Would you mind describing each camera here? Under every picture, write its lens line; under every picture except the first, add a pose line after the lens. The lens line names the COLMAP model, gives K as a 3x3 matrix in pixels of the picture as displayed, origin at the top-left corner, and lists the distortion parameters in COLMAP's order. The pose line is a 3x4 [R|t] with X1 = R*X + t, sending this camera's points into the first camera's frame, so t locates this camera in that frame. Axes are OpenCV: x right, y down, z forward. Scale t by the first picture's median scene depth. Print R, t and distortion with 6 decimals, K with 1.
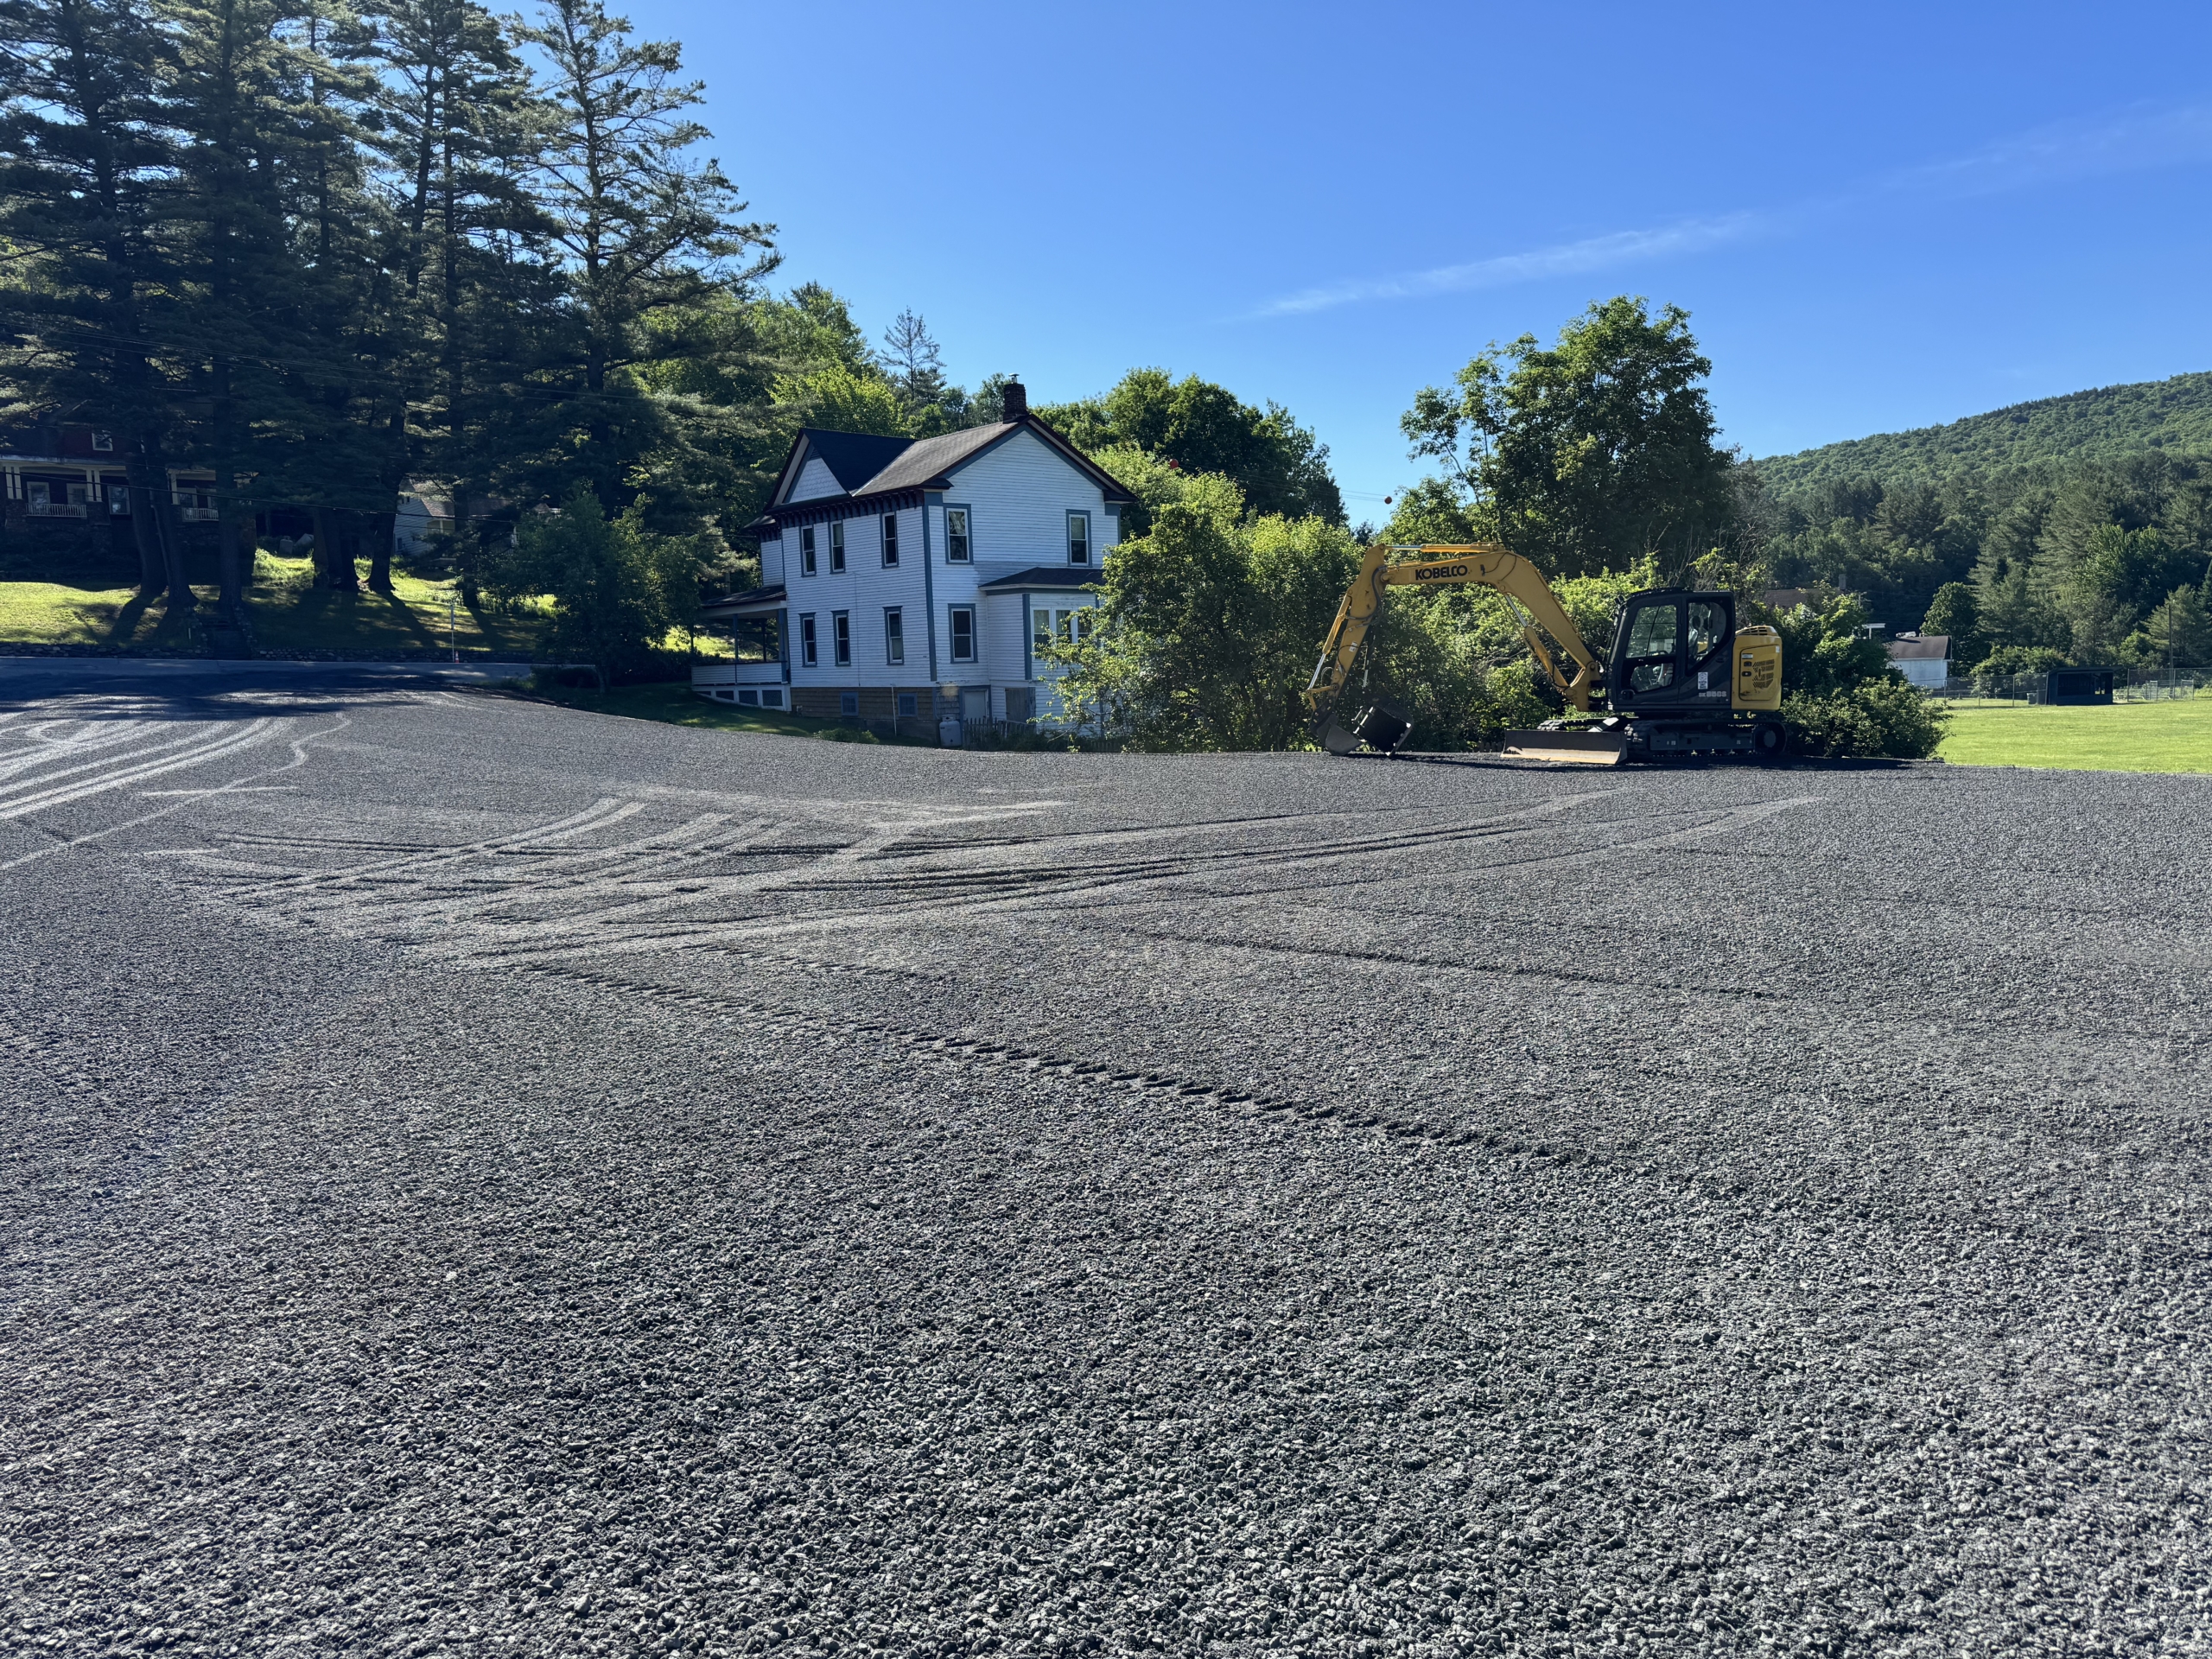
lens RADIAL K [[1592.0, 0, 1033.3], [0, 1592.0, 780.1], [0, 0, 1]] dist [0.065848, -0.077363]
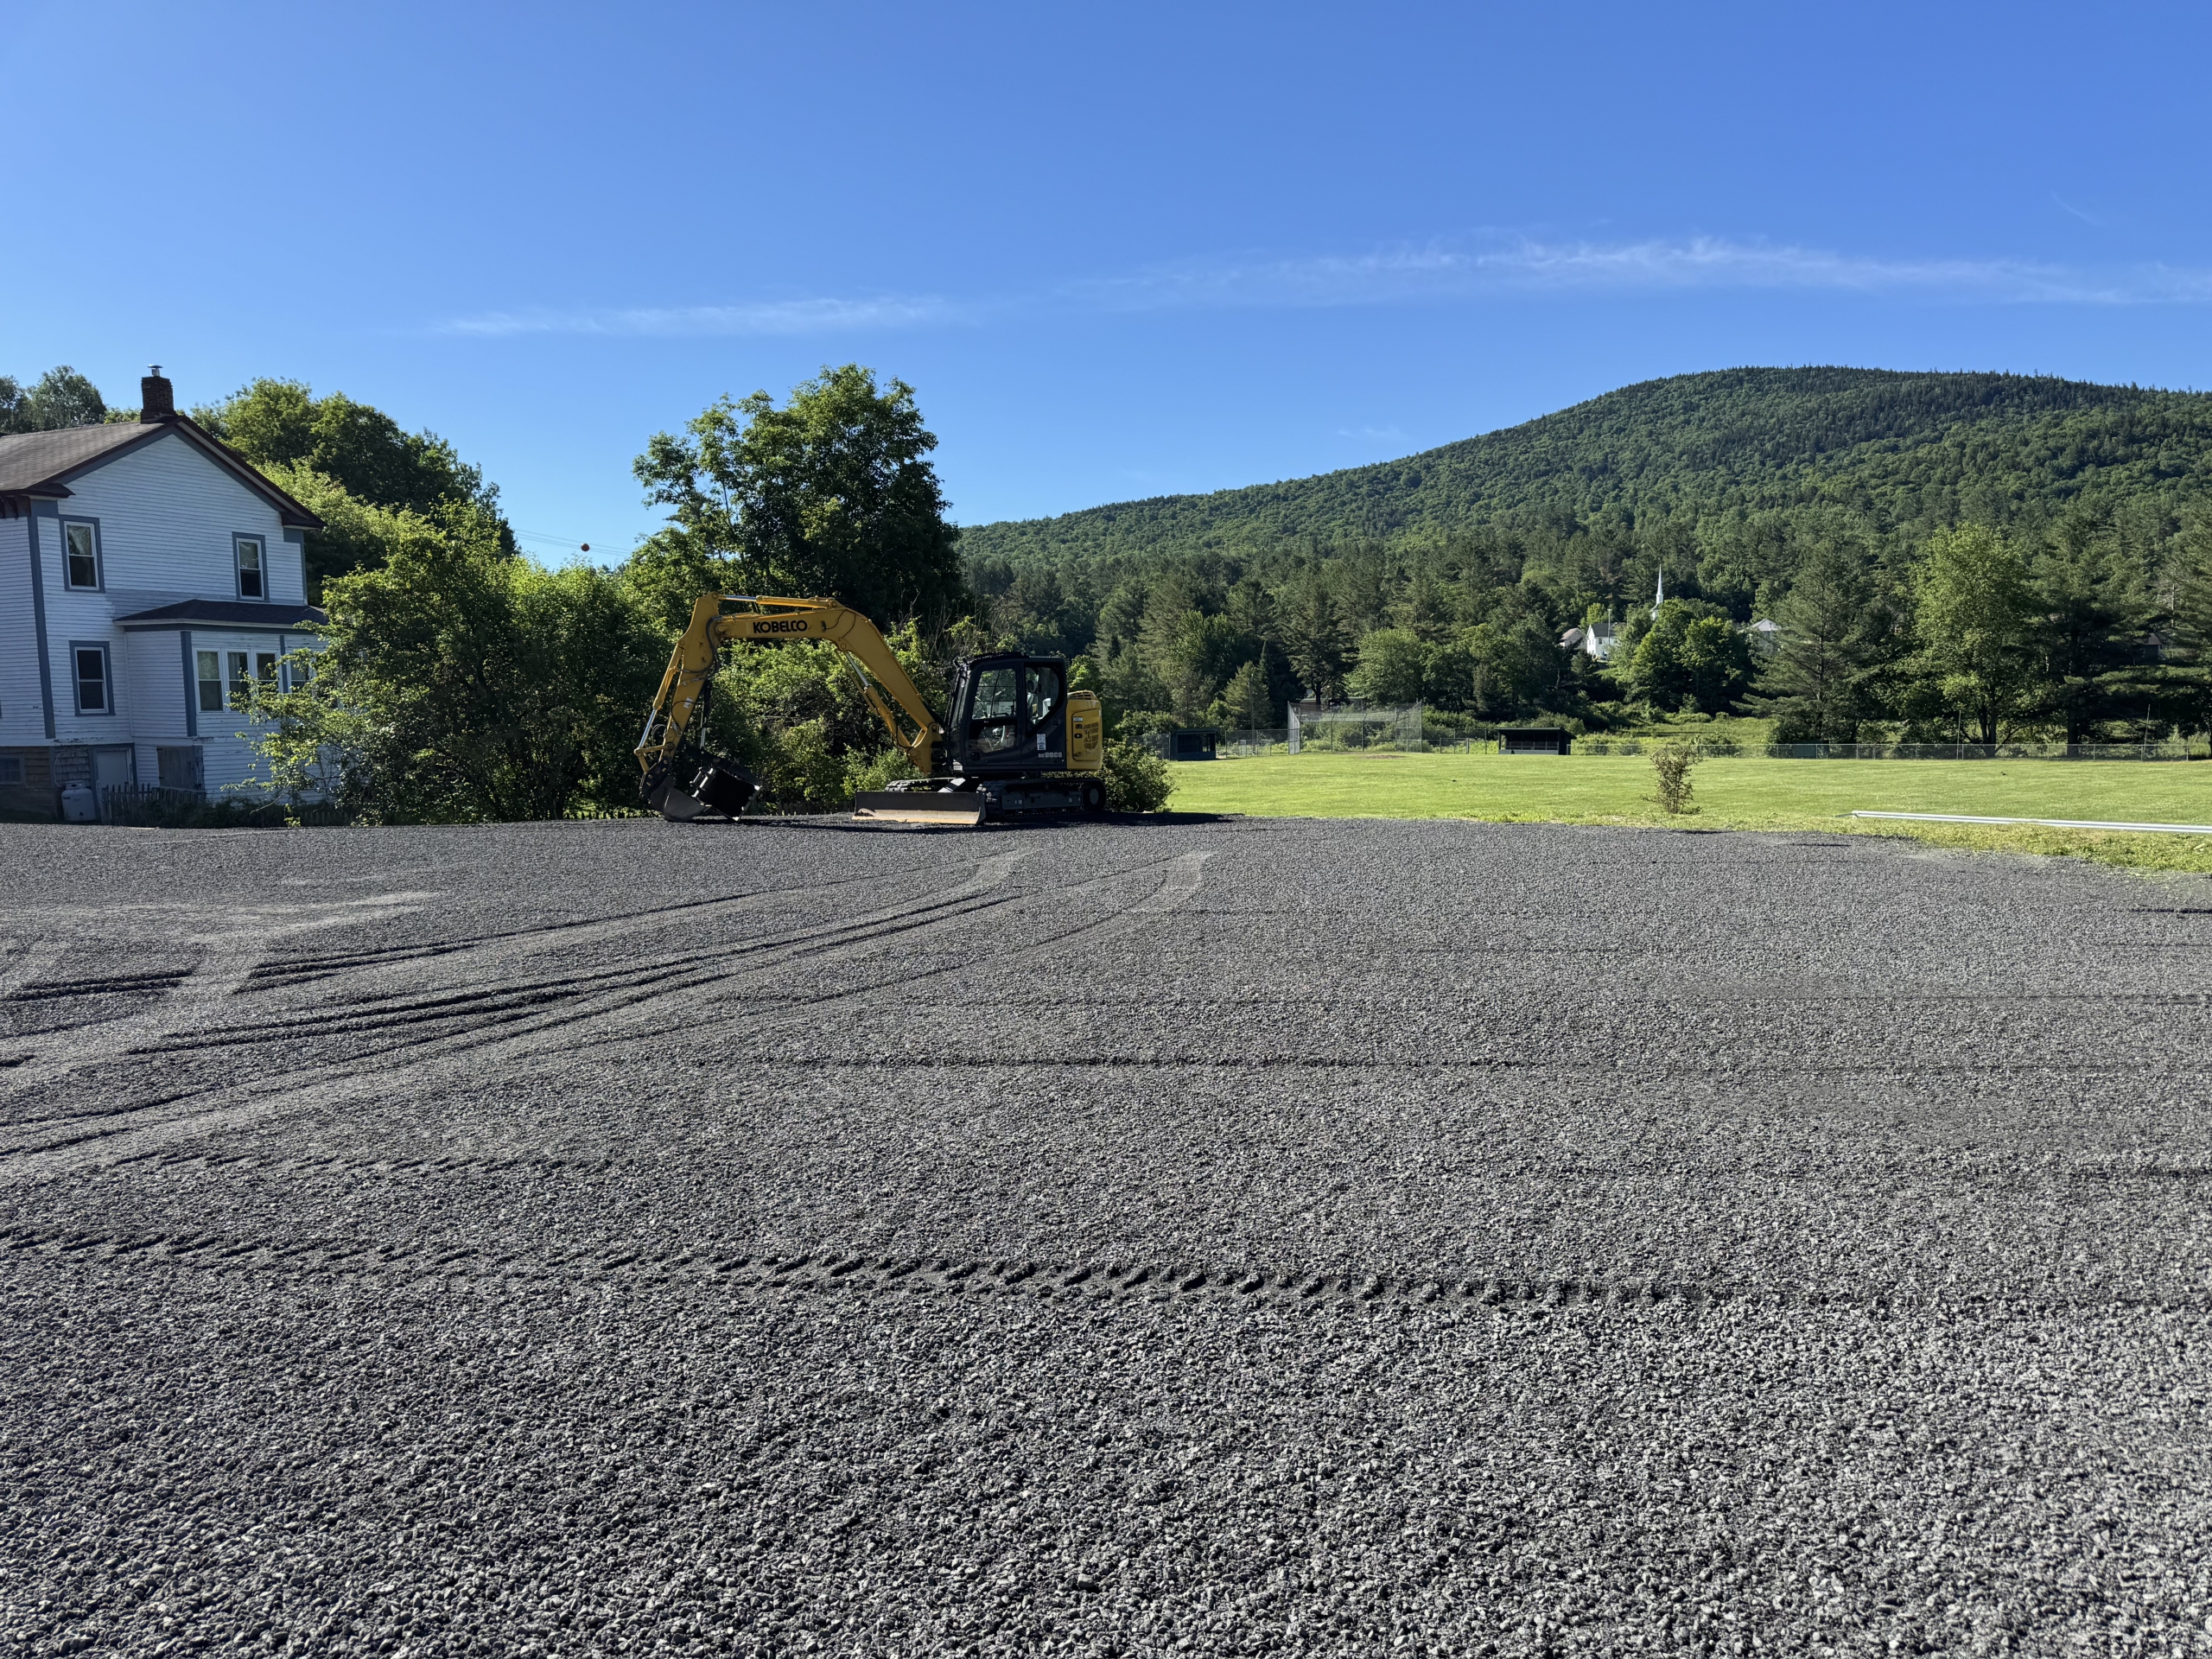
lens RADIAL K [[1589.1, 0, 1101.5], [0, 1589.1, 826.3], [0, 0, 1]] dist [0.065665, -0.112439]
pose [[0.844063, -0.028586, 0.535482, -0.155023], [0.031958, 0.999485, 0.002981, -0.013590], [-0.535292, 0.014597, 0.844541, 0.165361]]
